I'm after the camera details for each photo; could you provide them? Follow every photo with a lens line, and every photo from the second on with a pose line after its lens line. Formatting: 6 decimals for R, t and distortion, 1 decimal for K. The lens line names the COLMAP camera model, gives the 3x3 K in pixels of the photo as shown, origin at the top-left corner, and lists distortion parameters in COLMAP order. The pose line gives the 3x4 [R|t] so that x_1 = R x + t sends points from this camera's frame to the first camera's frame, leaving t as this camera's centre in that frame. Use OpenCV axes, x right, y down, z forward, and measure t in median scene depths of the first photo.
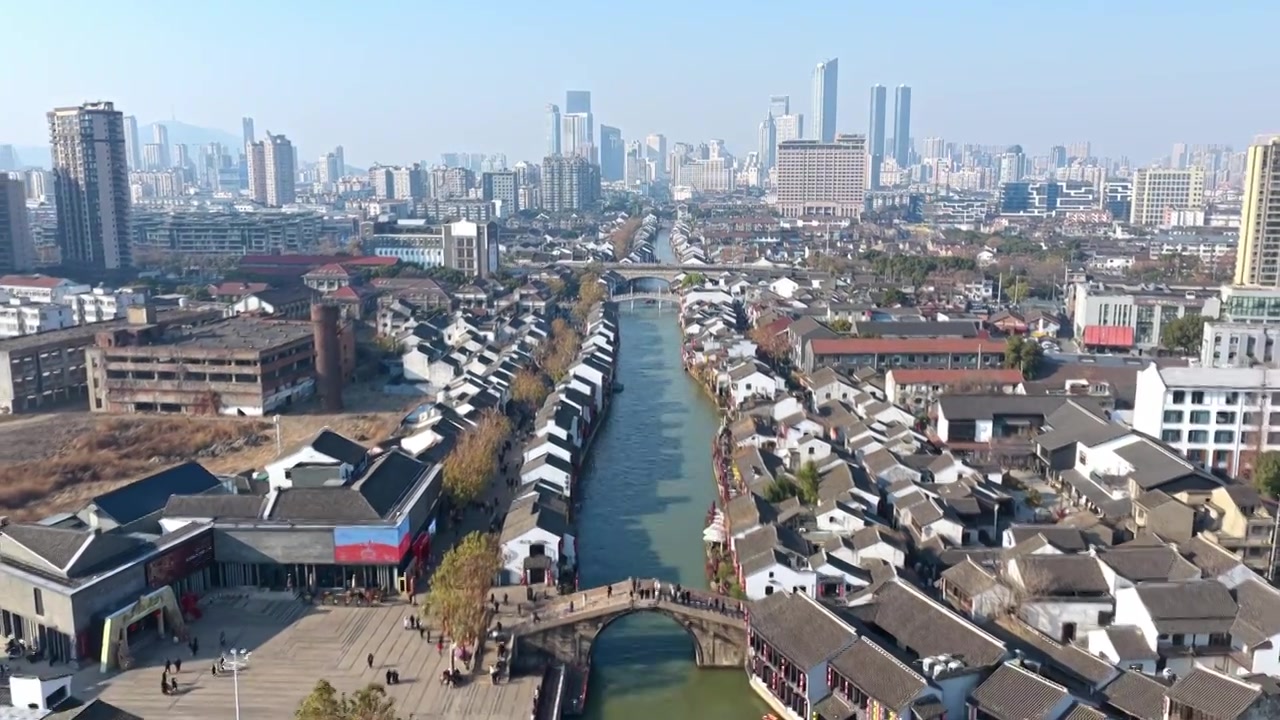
lens RADIAL K [[1090.4, 0, 641.1], [0, 1090.4, 367.6], [0, 0, 1]] dist [-0.011788, 0.037159]
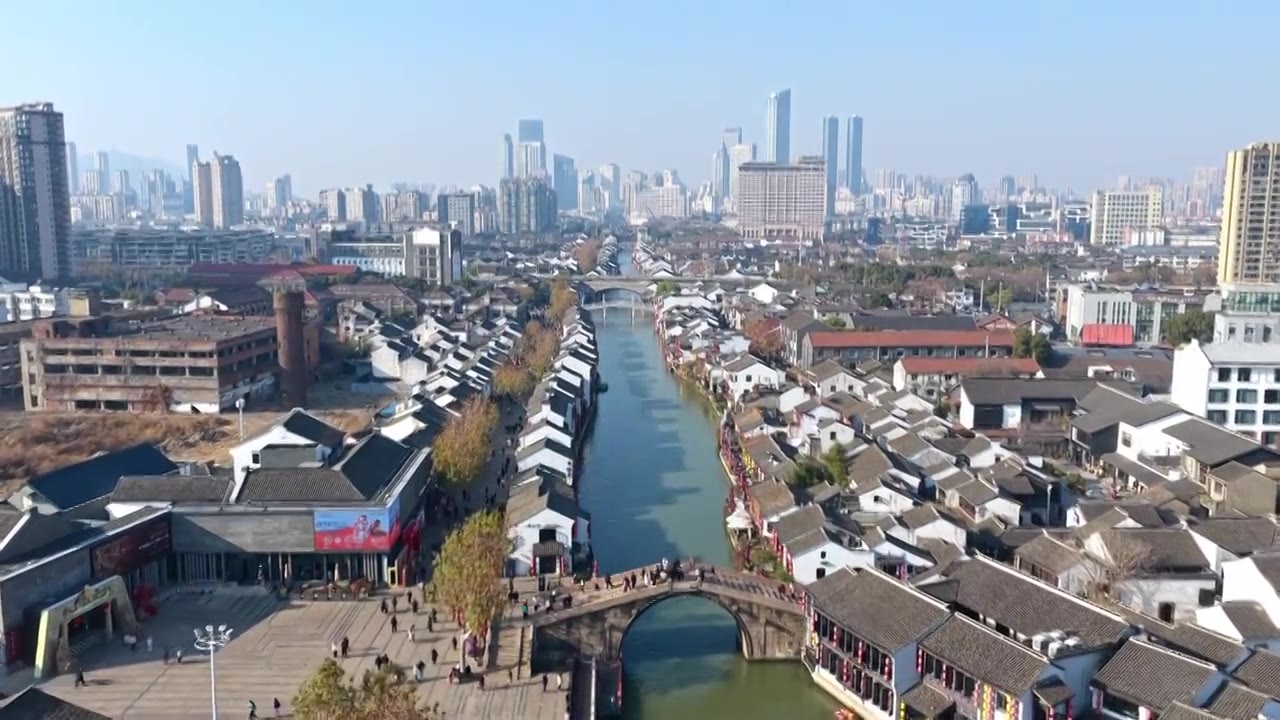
lens RADIAL K [[1095.8, 0, 641.0], [0, 1095.8, 367.7], [0, 0, 1]] dist [-0.012188, 0.035177]
pose [[0.998992, -0.004594, 0.044653, -0.029051], [0.005962, 0.999515, -0.030561, 0.029689], [-0.044491, 0.030797, 0.998535, 0.056648]]
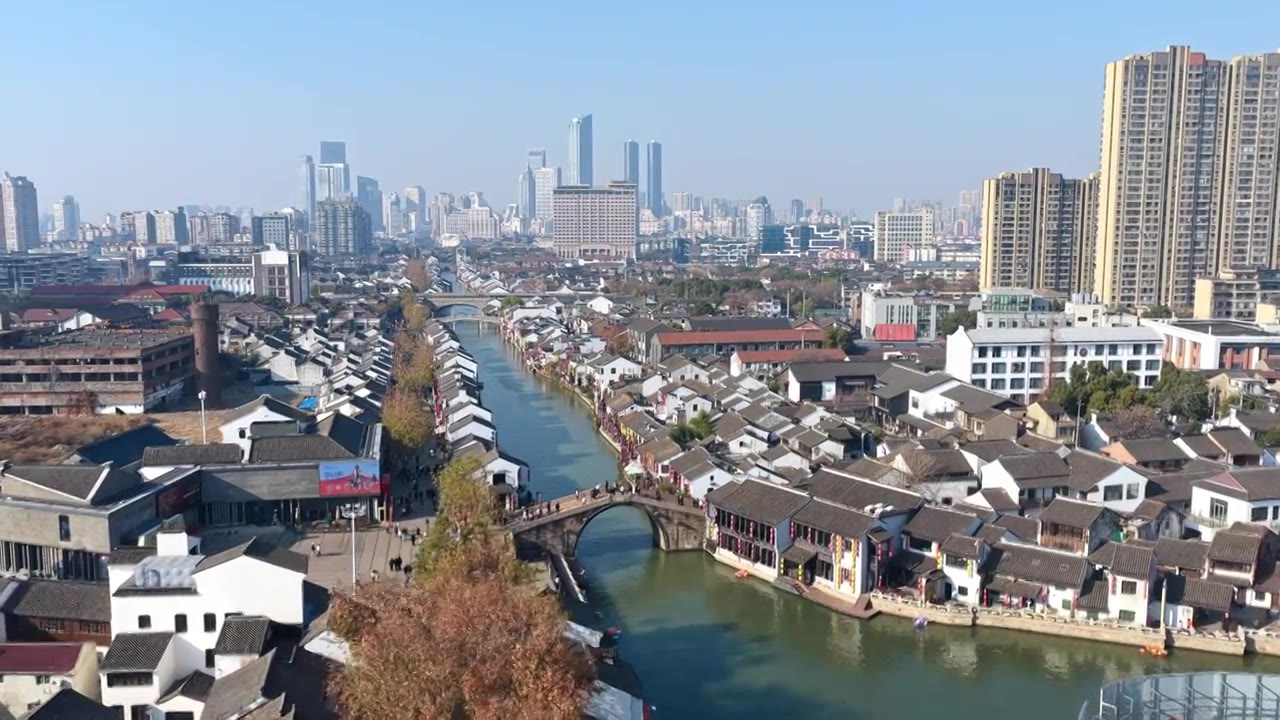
lens RADIAL K [[1090.4, 0, 641.1], [0, 1090.4, 367.6], [0, 0, 1]] dist [-0.011788, 0.037159]
pose [[0.974754, -0.029463, 0.221328, -0.097871], [0.040484, 0.998147, -0.045424, 0.053857], [-0.219579, 0.053238, 0.974141, -0.070130]]
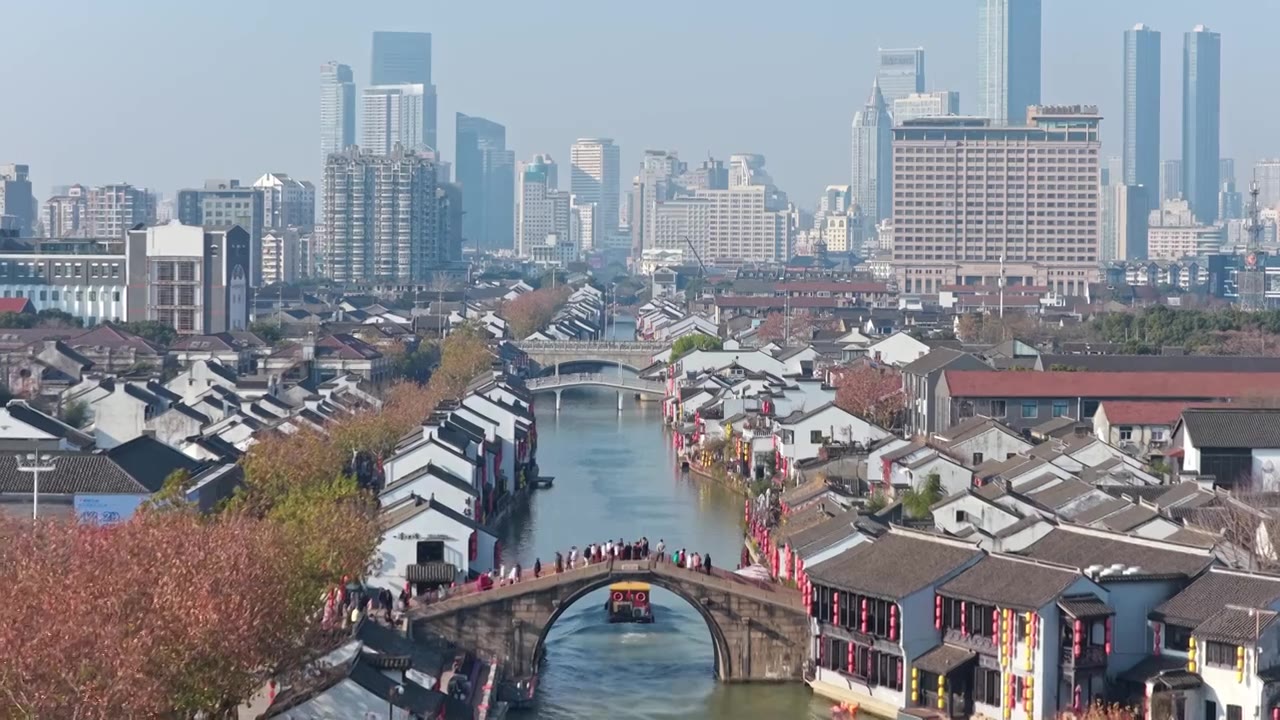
lens RADIAL K [[2856.1, 0, 640.0], [0, 2856.1, 360.0], [0, 0, 1]] dist [-0.224850, 0.910564]
pose [[0.999473, 0.007940, 0.031477, -0.017320], [-0.003414, 0.989962, -0.141291, 0.135252], [-0.032283, 0.141109, 0.989468, -0.222218]]
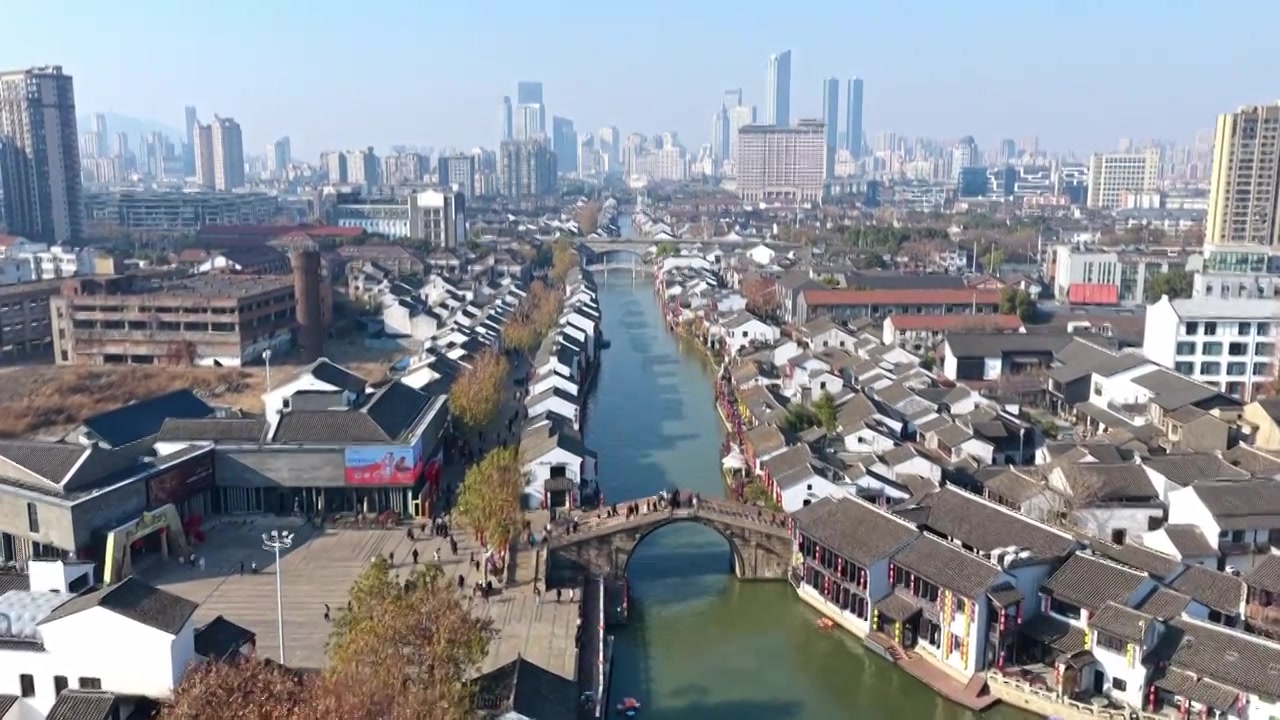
lens RADIAL K [[1095.8, 0, 641.0], [0, 1095.8, 367.7], [0, 0, 1]] dist [-0.012188, 0.035177]
pose [[0.998969, -0.005766, 0.045039, -0.032120], [0.005660, 0.999981, 0.002469, 0.036559], [-0.045052, -0.002211, 0.998982, 0.019407]]
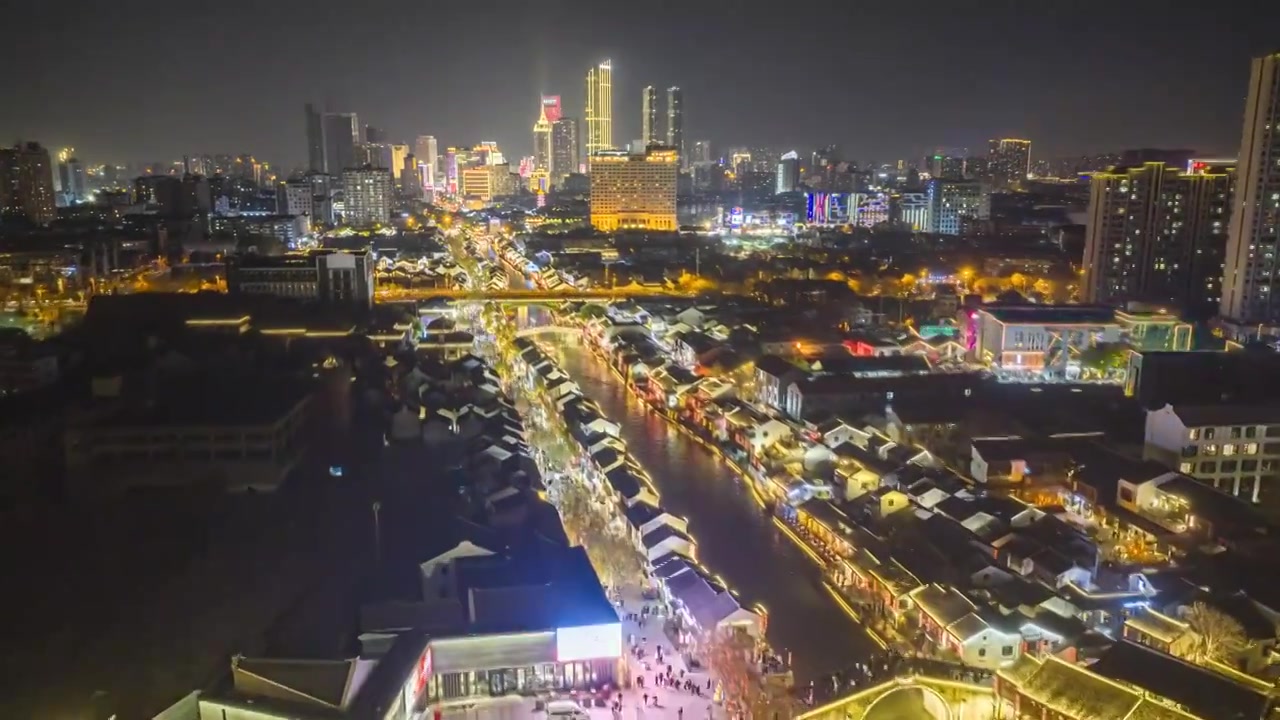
lens RADIAL K [[1103.0, 0, 644.5], [0, 1103.0, 425.7], [0, 0, 1]] dist [0.040864, -0.091492]
pose [[0.975287, -0.050016, 0.215205, -0.196515], [0.039397, 0.997798, 0.053356, -0.042160], [-0.217399, -0.043559, 0.975110, 0.003045]]
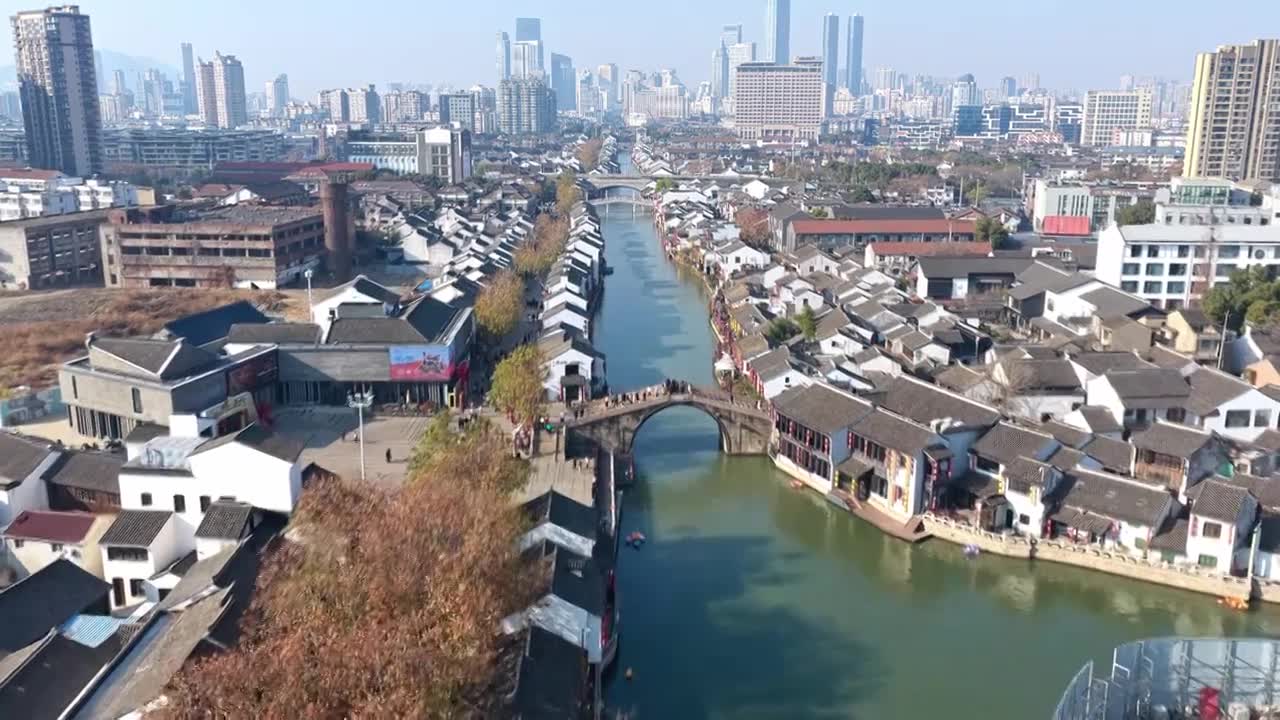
lens RADIAL K [[1095.8, 0, 641.0], [0, 1095.8, 367.7], [0, 0, 1]] dist [-0.012188, 0.035177]
pose [[0.998909, -0.008183, 0.045972, -0.037618], [0.005569, 0.998376, 0.056696, 0.050394], [-0.046362, -0.056378, 0.997332, -0.055705]]
